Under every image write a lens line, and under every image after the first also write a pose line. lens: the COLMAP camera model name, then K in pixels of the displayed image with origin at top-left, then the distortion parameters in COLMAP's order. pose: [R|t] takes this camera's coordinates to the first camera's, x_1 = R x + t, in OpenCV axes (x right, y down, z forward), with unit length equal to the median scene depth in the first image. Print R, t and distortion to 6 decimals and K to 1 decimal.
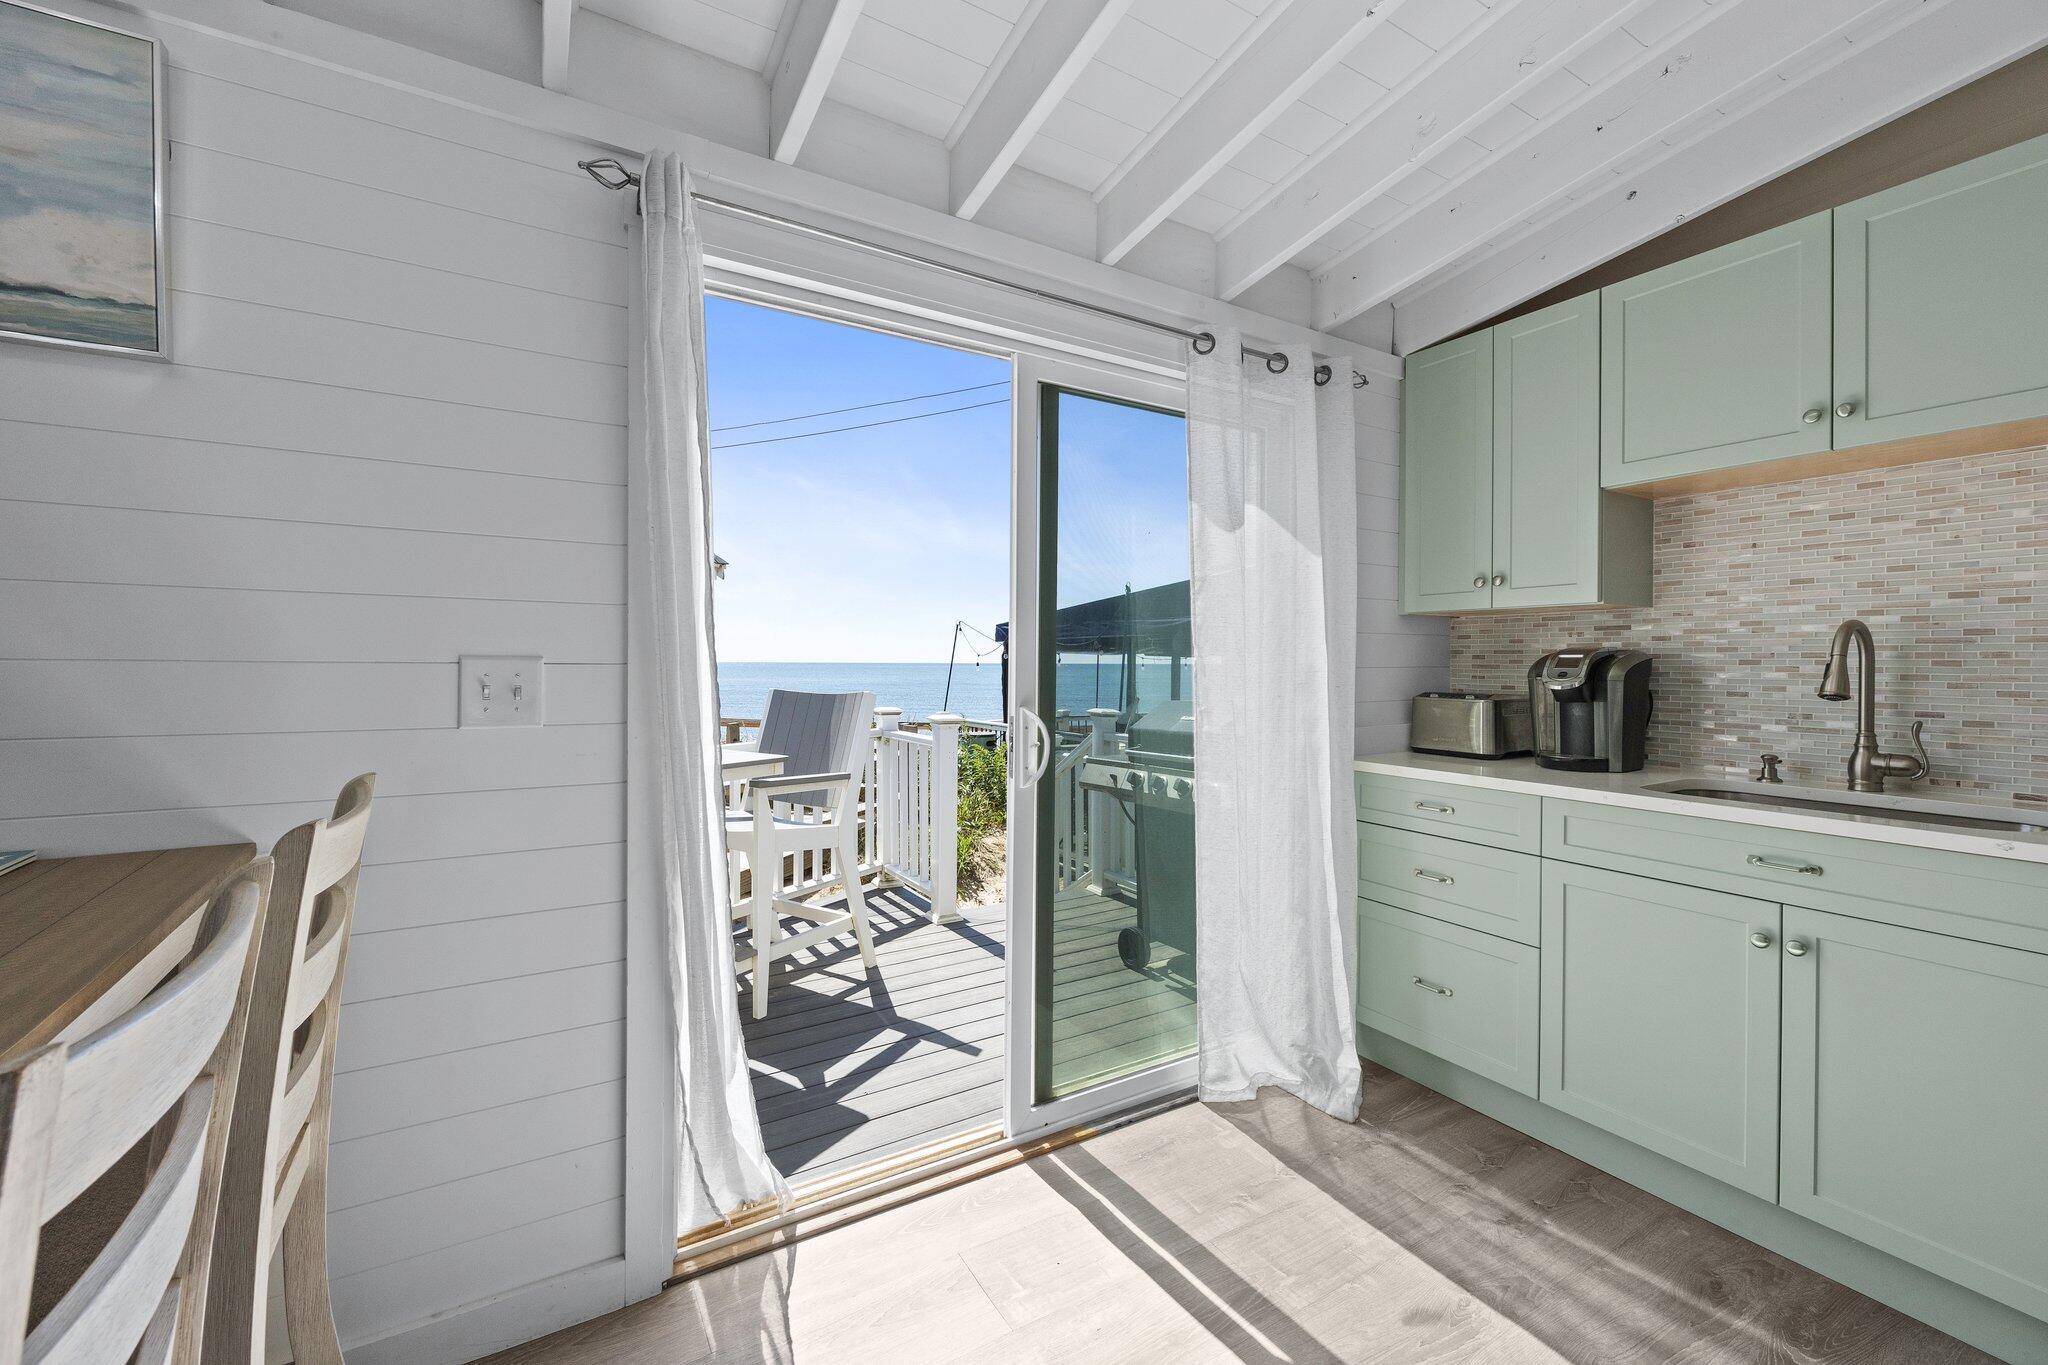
lens RADIAL K [[829.4, 0, 1022.4], [0, 829.4, 666.5], [0, 0, 1]] dist [-0.000105, -0.000209]
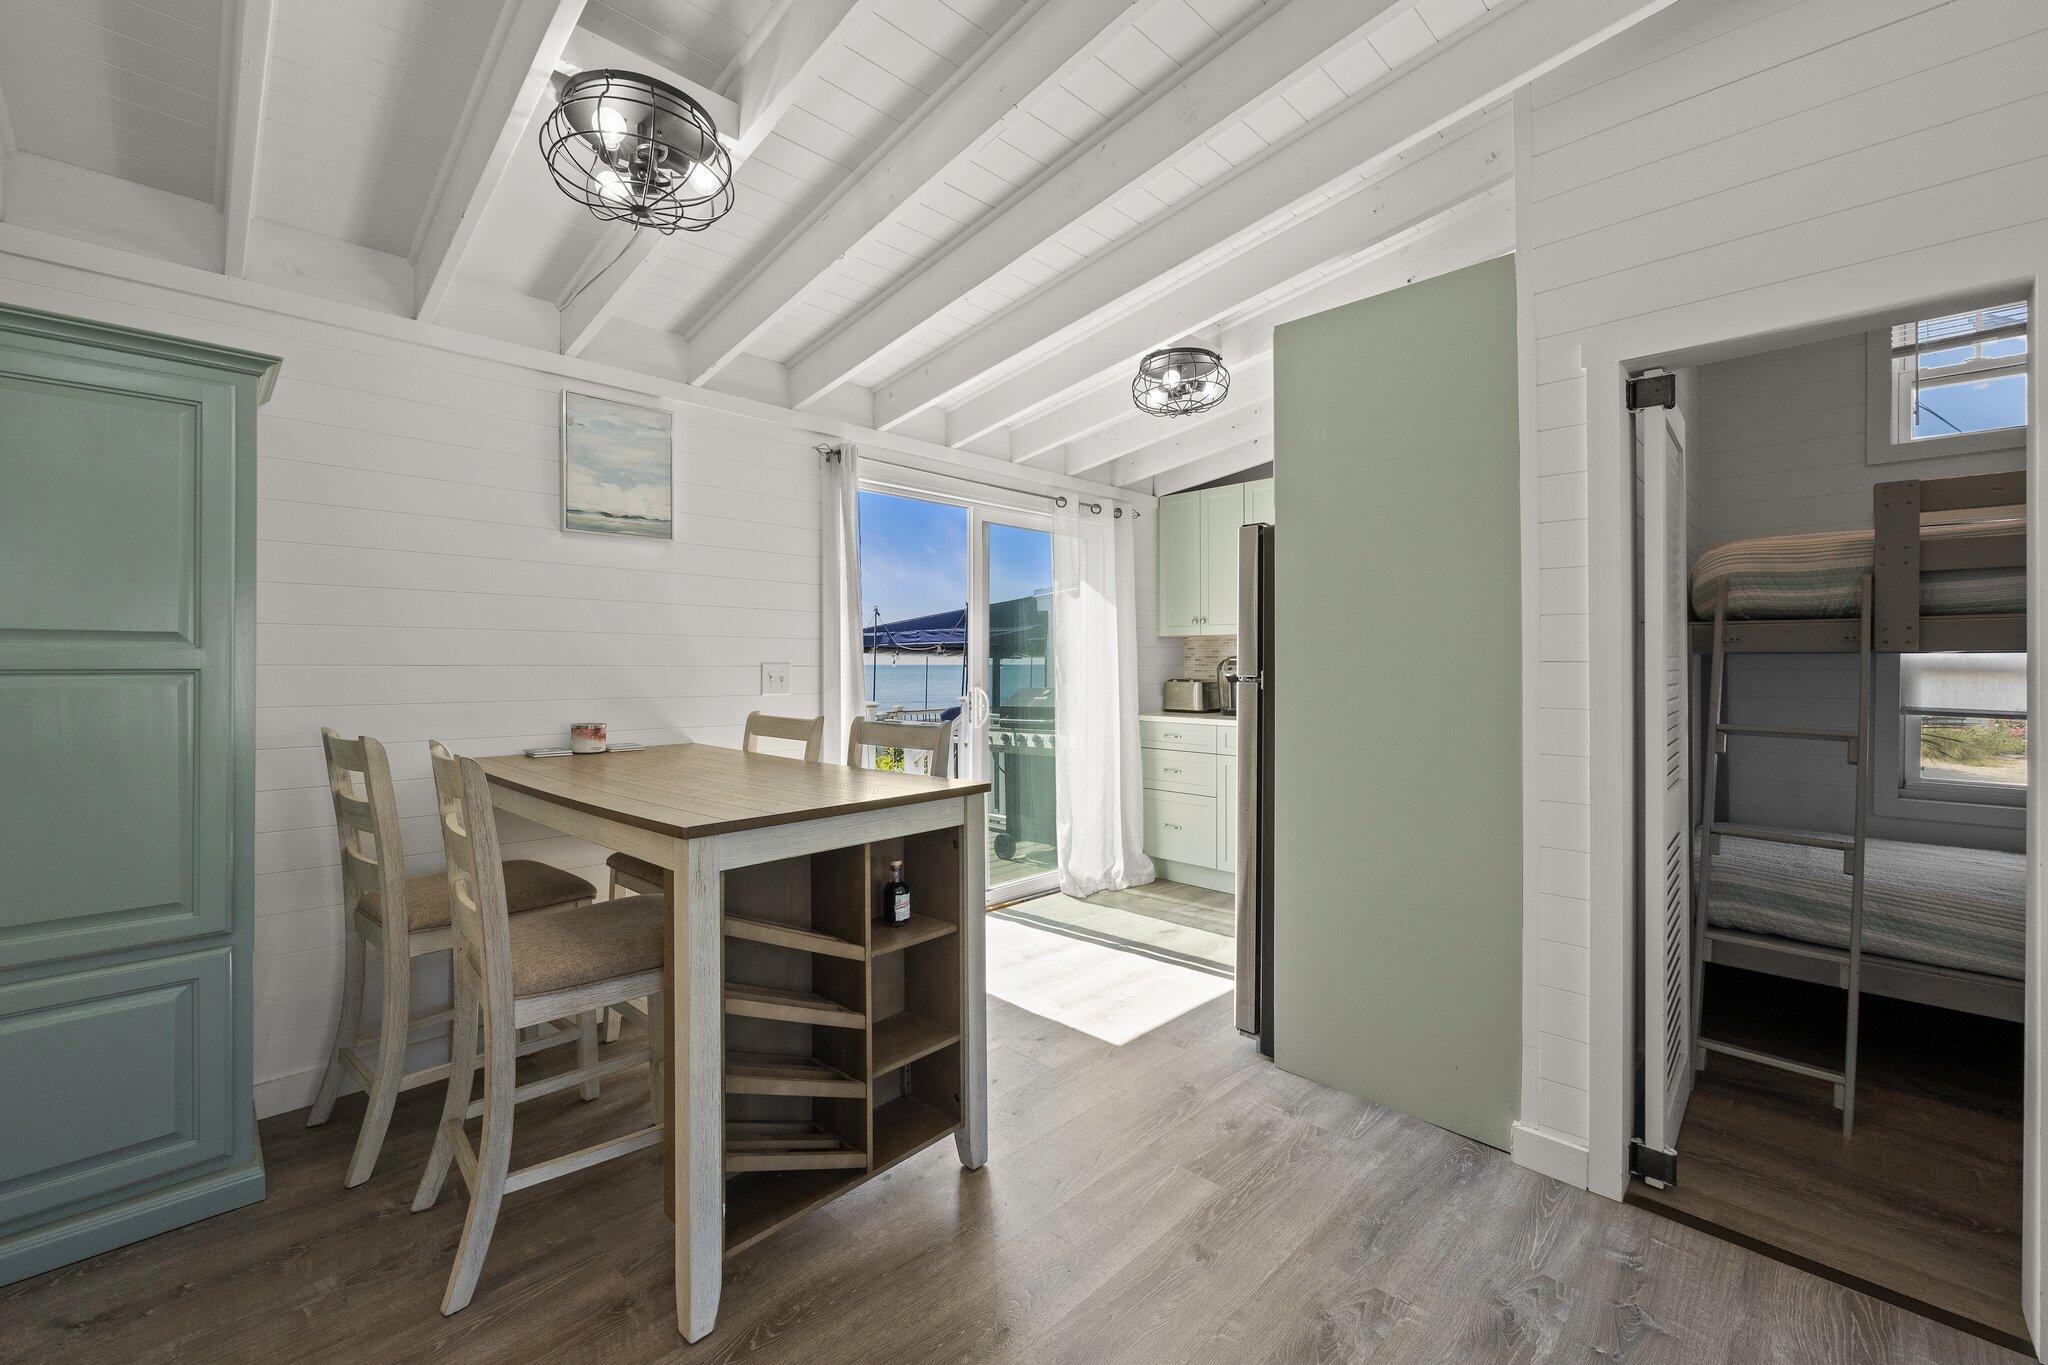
lens RADIAL K [[844.1, 0, 1030.6], [0, 844.1, 664.5], [0, 0, 1]] dist [0.001414, 0.000203]
pose [[0.968208, -0.005470, 0.250086, -0.344210], [0.006315, 0.999977, -0.002577, 0.001891], [-0.250066, 0.004074, 0.968220, -0.892458]]
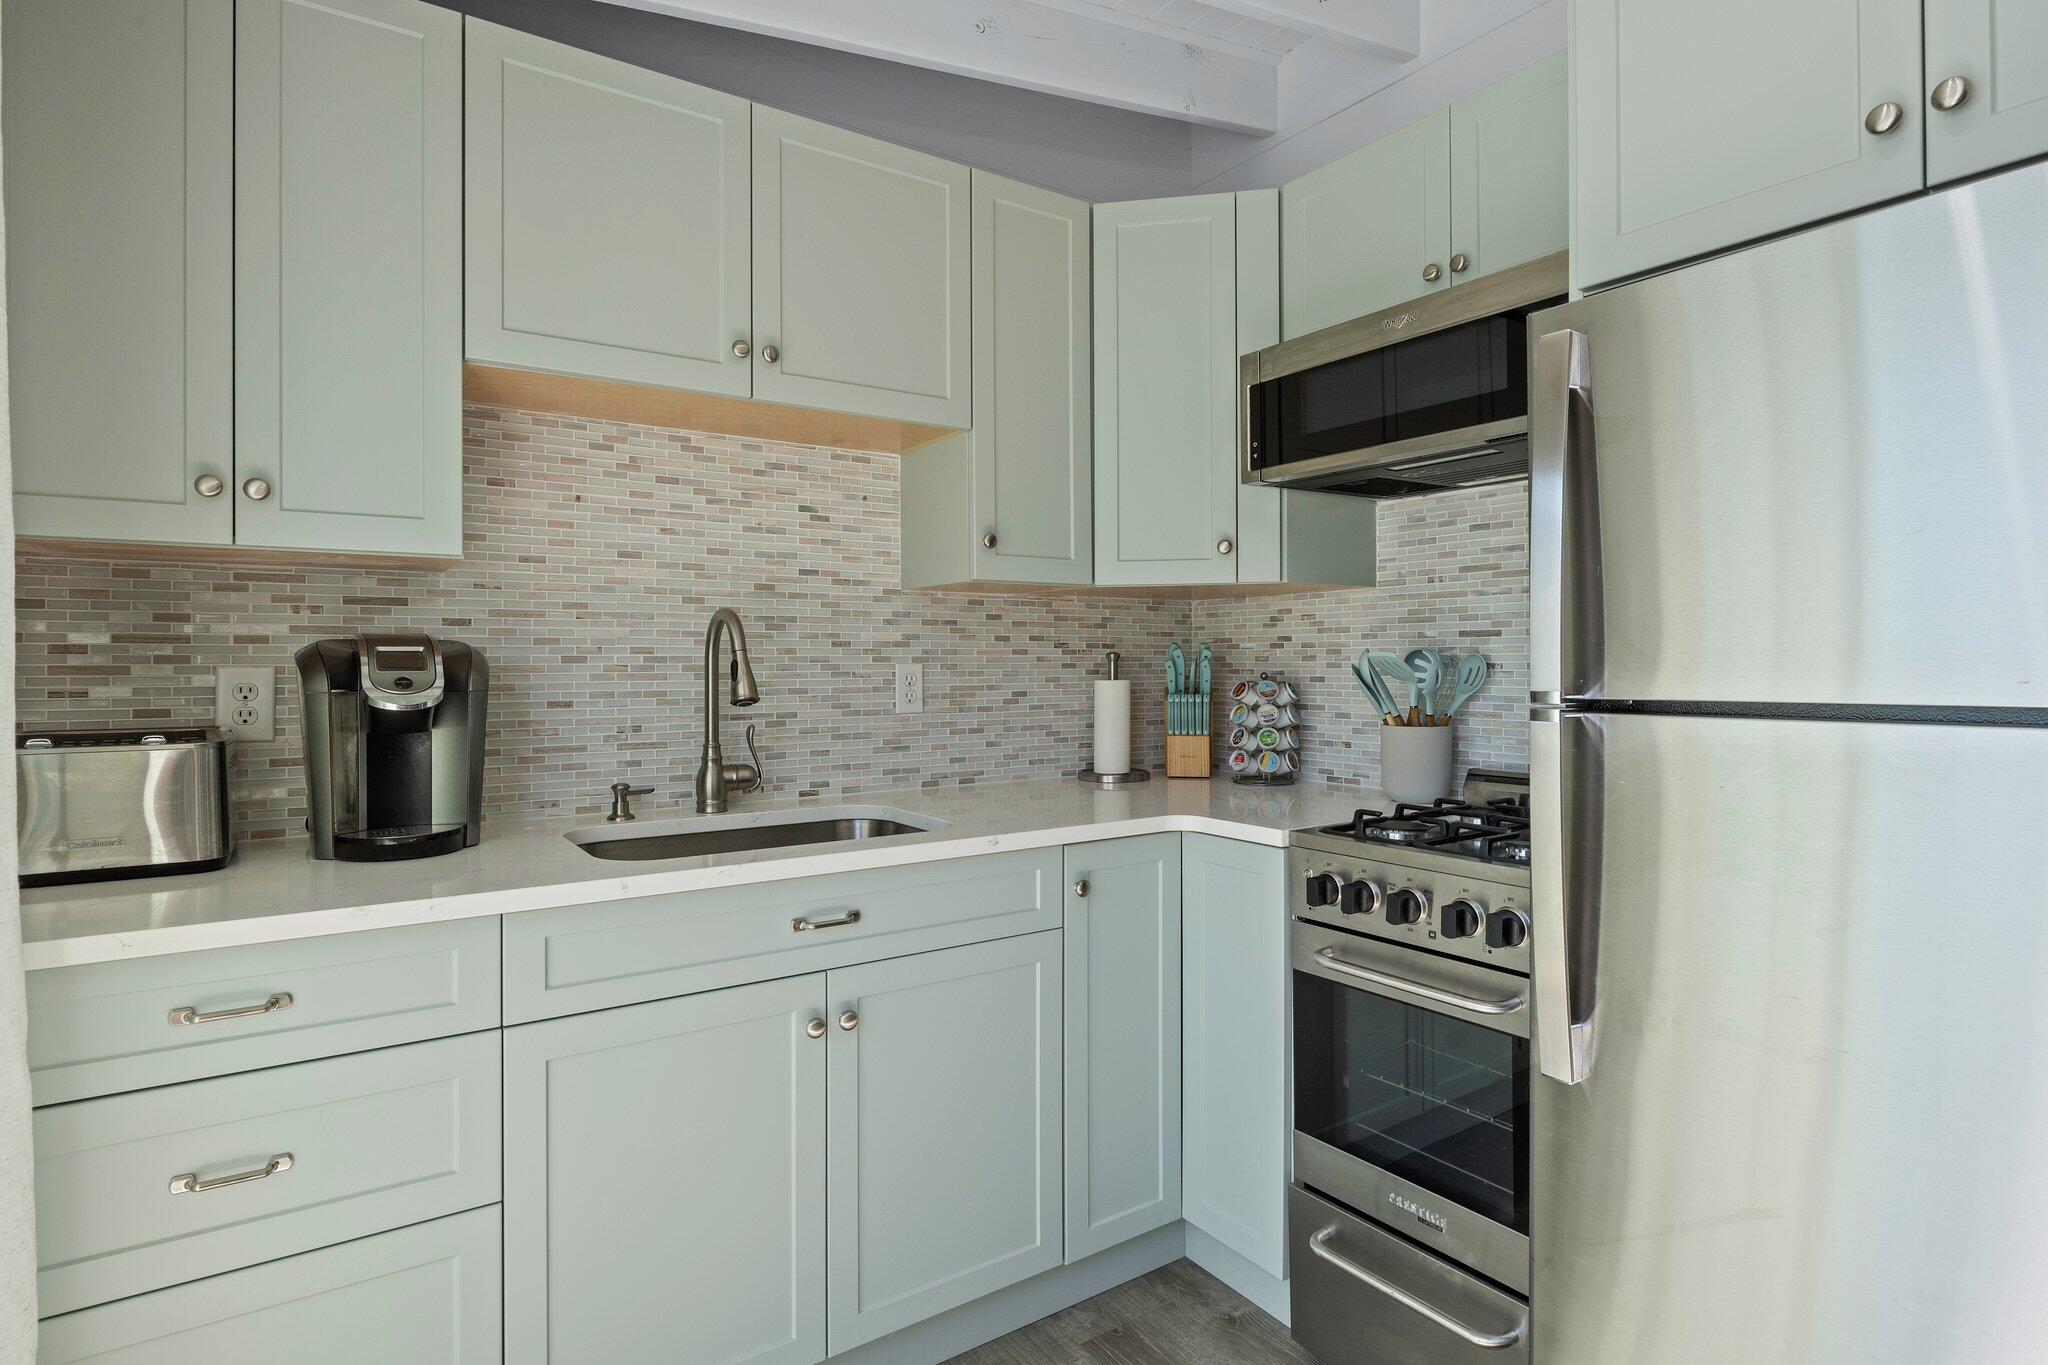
lens RADIAL K [[1044.2, 0, 1016.0], [0, 1044.2, 665.3], [0, 0, 1]] dist [-0.010300, 0.000111]
pose [[-0.057504, -0.007358, 0.998318, -0.048586], [0.007545, 0.999941, 0.007805, -0.004169], [-0.998317, 0.007982, -0.057445, 0.647000]]
